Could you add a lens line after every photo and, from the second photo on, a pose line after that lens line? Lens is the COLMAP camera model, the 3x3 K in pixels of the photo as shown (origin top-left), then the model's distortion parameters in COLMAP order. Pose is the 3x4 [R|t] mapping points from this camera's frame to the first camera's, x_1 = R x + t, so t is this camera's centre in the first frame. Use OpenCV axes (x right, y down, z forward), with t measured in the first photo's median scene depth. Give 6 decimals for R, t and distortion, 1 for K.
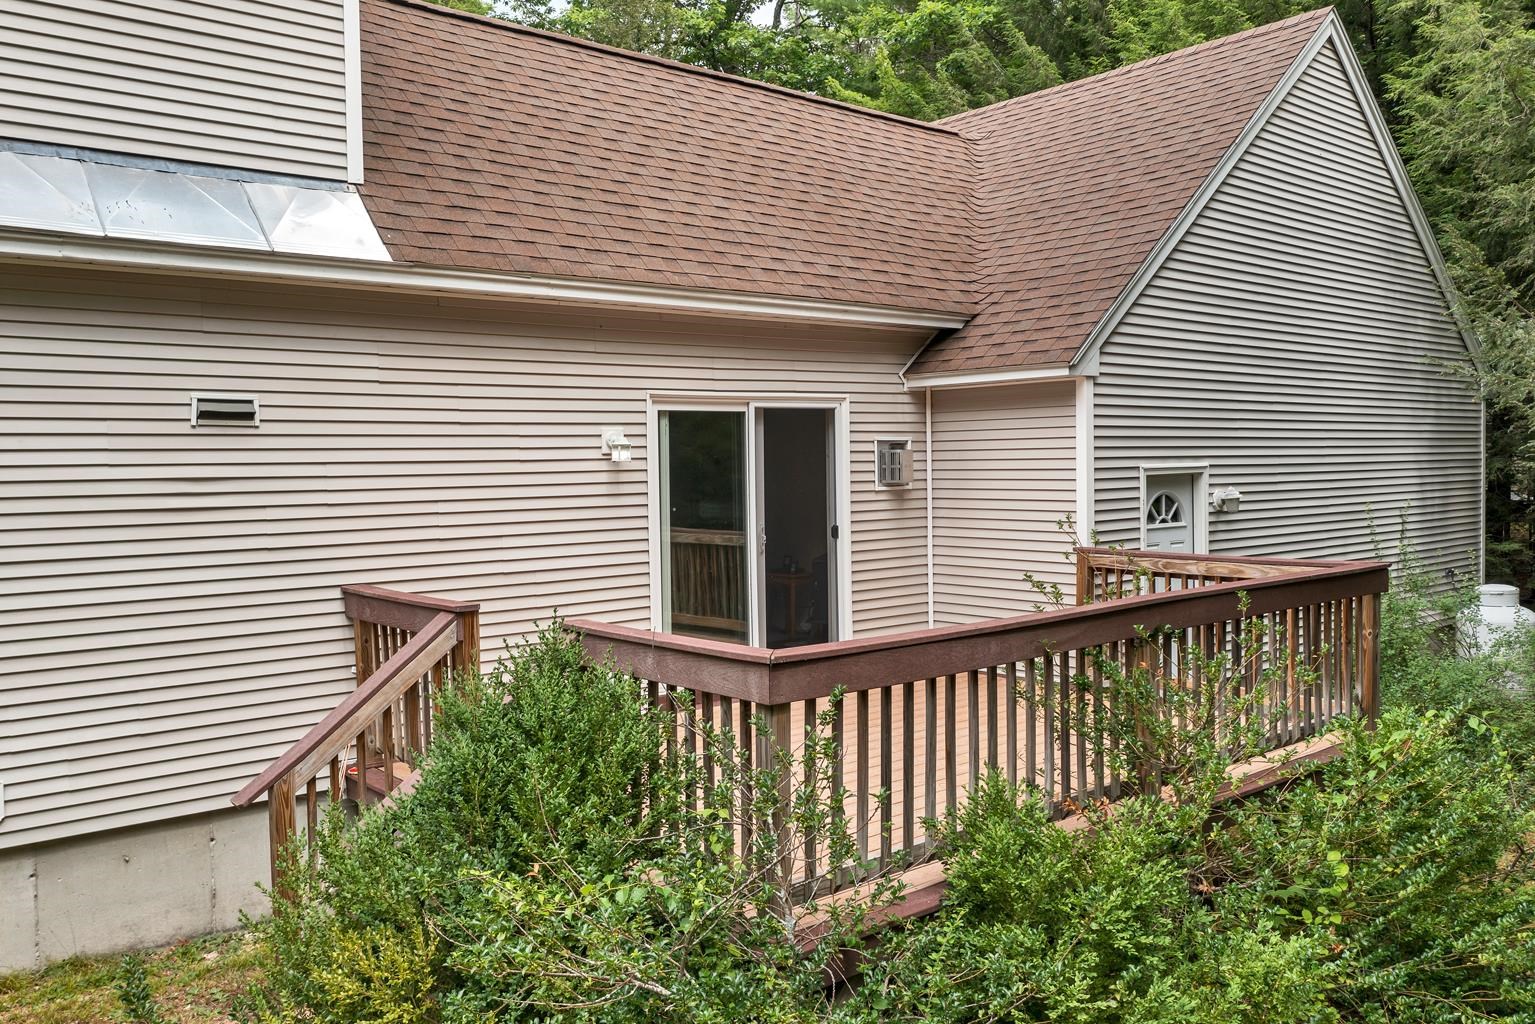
lens RADIAL K [[1244.2, 0, 767.5], [0, 1244.2, 512.0], [0, 0, 1]] dist [-0.005204, -0.005093]
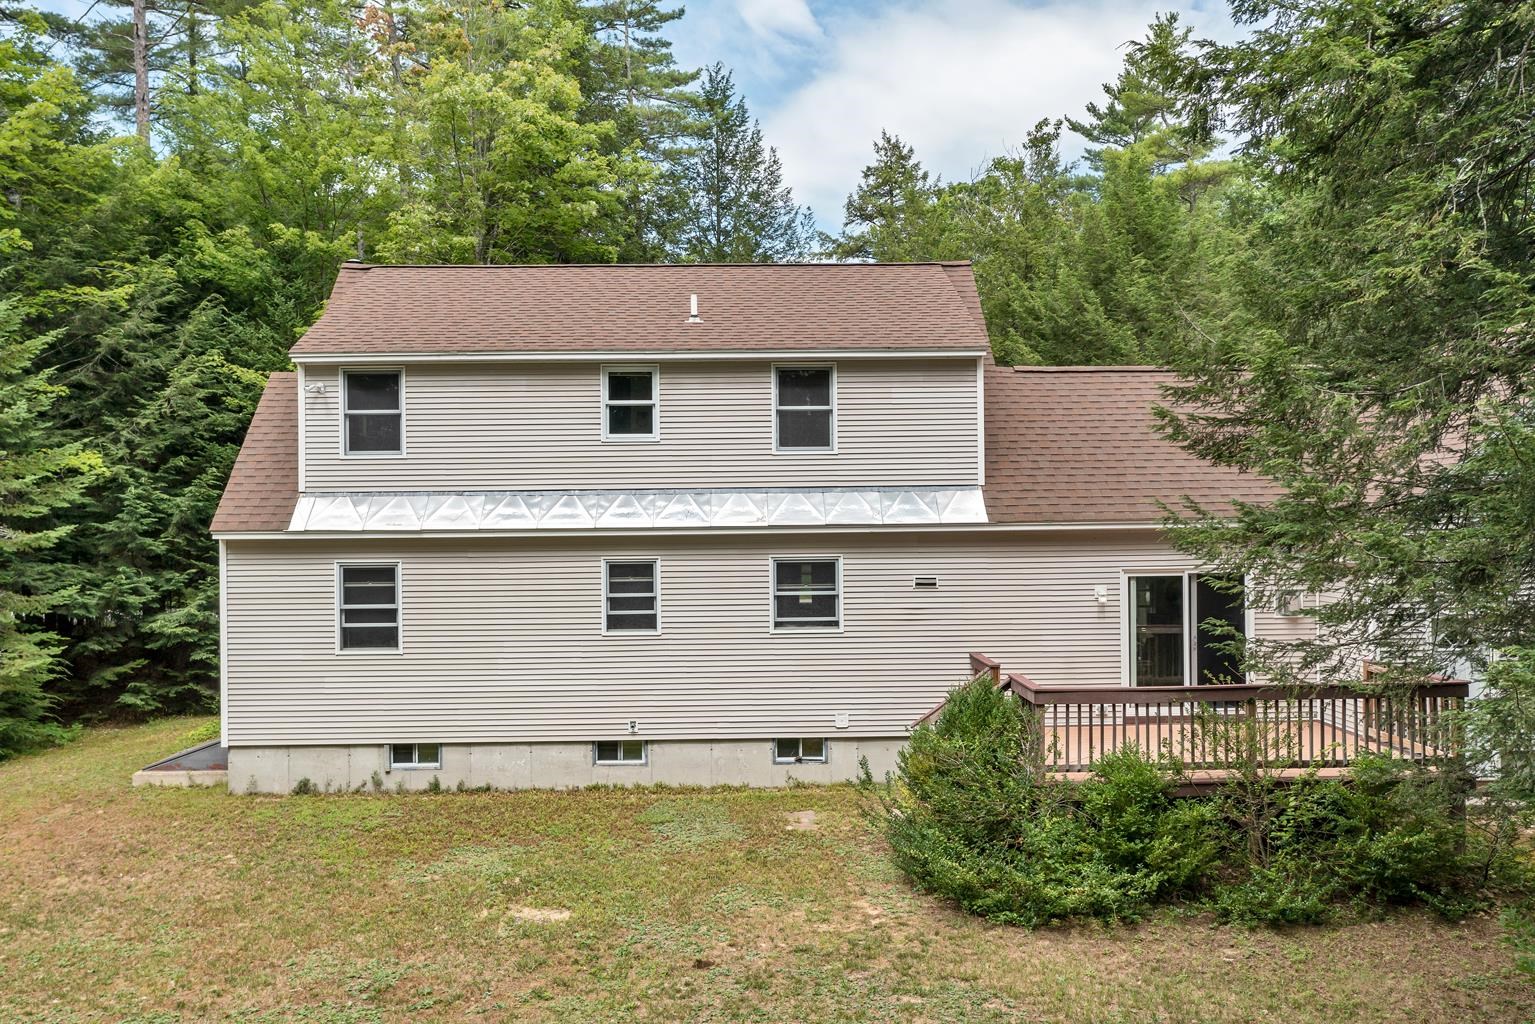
lens RADIAL K [[1244.2, 0, 767.5], [0, 1244.2, 512.0], [0, 0, 1]] dist [-0.005204, -0.005093]
pose [[0.774121, 0.003539, -0.633028, 0.739712], [-0.026880, 0.999266, -0.027285, -0.114818], [0.632467, 0.038138, 0.773648, -0.952189]]
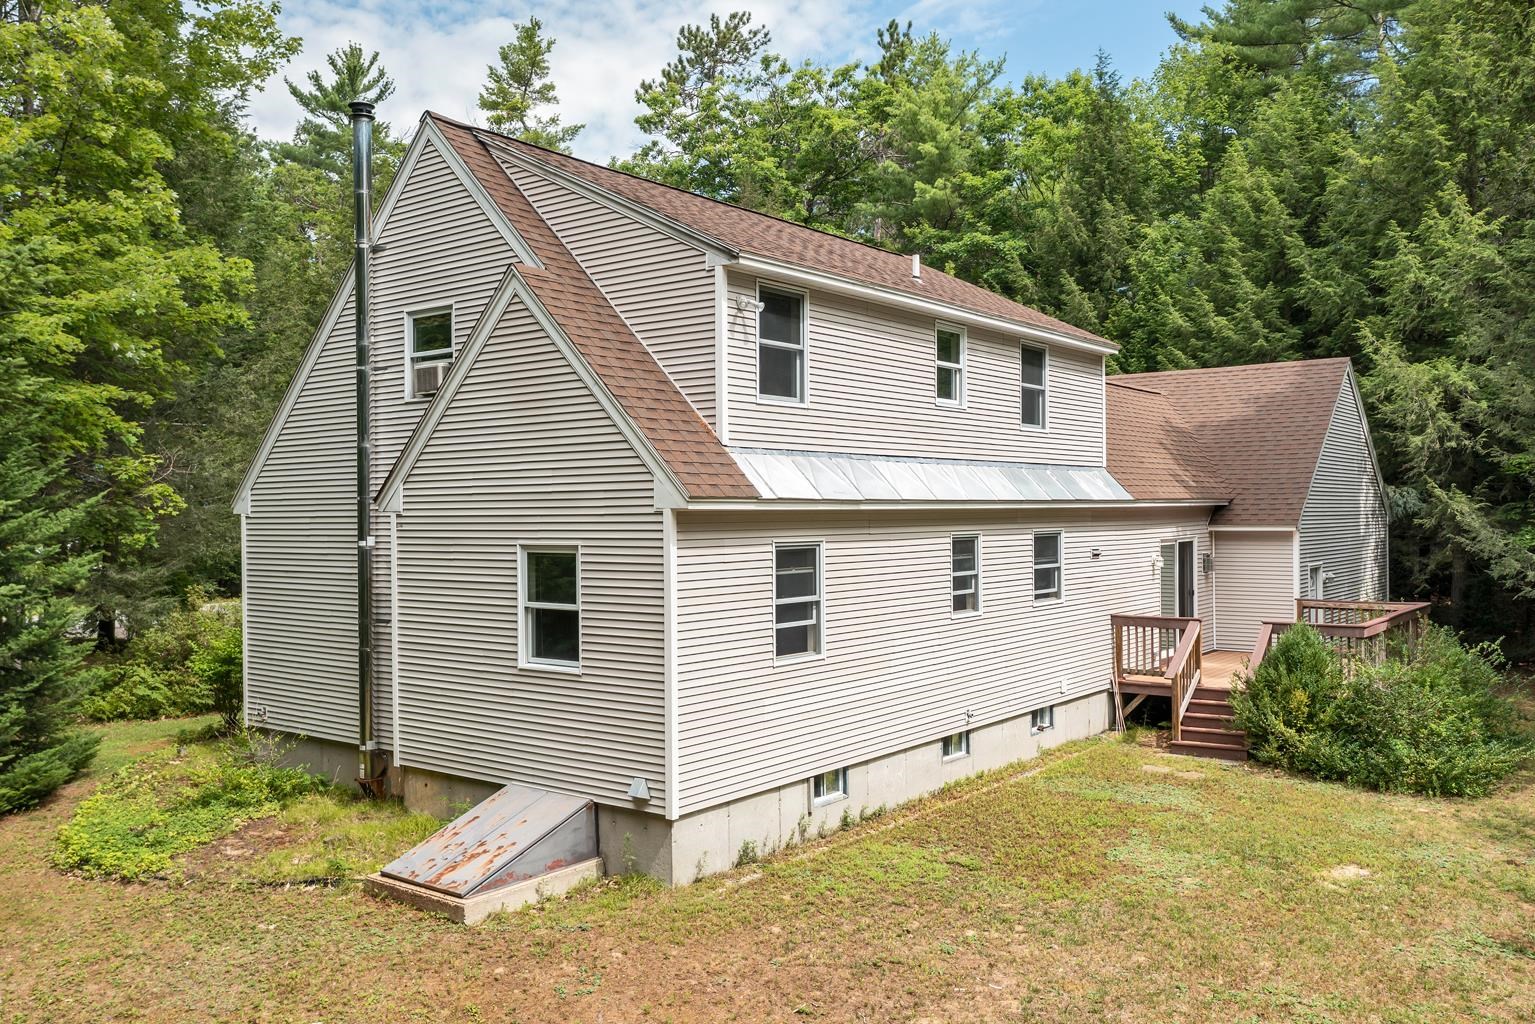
lens RADIAL K [[1244.2, 0, 767.5], [0, 1244.2, 512.0], [0, 0, 1]] dist [-0.005204, -0.005093]
pose [[0.977701, 0.006445, 0.209904, -1.381190], [0.002669, 0.999067, -0.043105, -0.041591], [-0.209986, 0.042704, 0.976771, -1.288269]]
